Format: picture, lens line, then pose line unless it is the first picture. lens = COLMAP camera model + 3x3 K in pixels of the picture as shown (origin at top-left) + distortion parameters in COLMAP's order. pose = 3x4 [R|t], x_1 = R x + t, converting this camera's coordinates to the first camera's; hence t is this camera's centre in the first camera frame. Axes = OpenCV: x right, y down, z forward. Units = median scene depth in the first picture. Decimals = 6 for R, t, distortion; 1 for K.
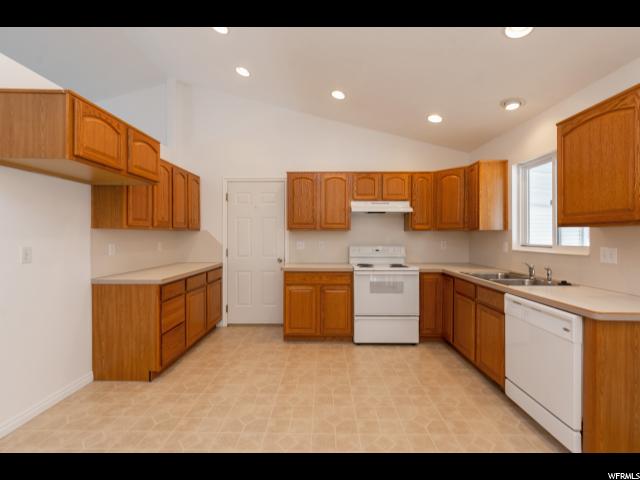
lens RADIAL K [[284.9, 0, 318.3], [0, 284.9, 237.0], [0, 0, 1]] dist [0.013232, -0.001444]
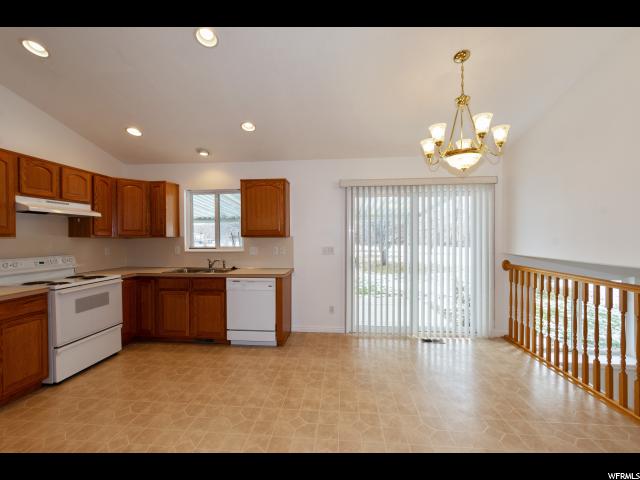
lens RADIAL K [[275.3, 0, 322.3], [0, 275.3, 239.5], [0, 0, 1]] dist [-0.005933, 0.000056]
pose [[0.074490, -0.012179, 0.997147, -0.547482], [0.008764, 0.999895, 0.011558, -0.020188], [-0.997183, 0.007878, 0.074589, 0.226765]]
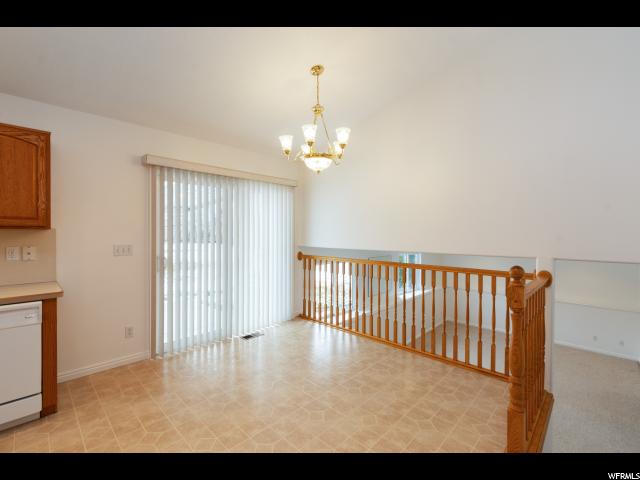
lens RADIAL K [[284.9, 0, 315.2], [0, 284.9, 235.7], [0, 0, 1]] dist [0.013232, -0.001444]
pose [[-0.716965, -0.010398, 0.697032, -0.400824], [0.000589, 0.999879, 0.015522, -0.014887], [-0.697109, 0.011539, -0.716872, 0.501292]]
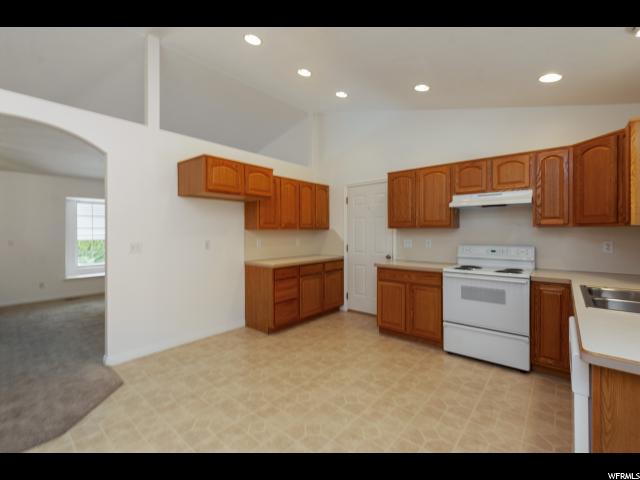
lens RADIAL K [[284.9, 0, 323.7], [0, 284.9, 232.3], [0, 0, 1]] dist [0.013232, -0.001444]
pose [[0.777326, -0.003292, -0.629090, 0.407686], [0.000434, 0.999989, -0.004696, -0.005061], [0.629098, 0.003377, 0.777318, 0.038147]]
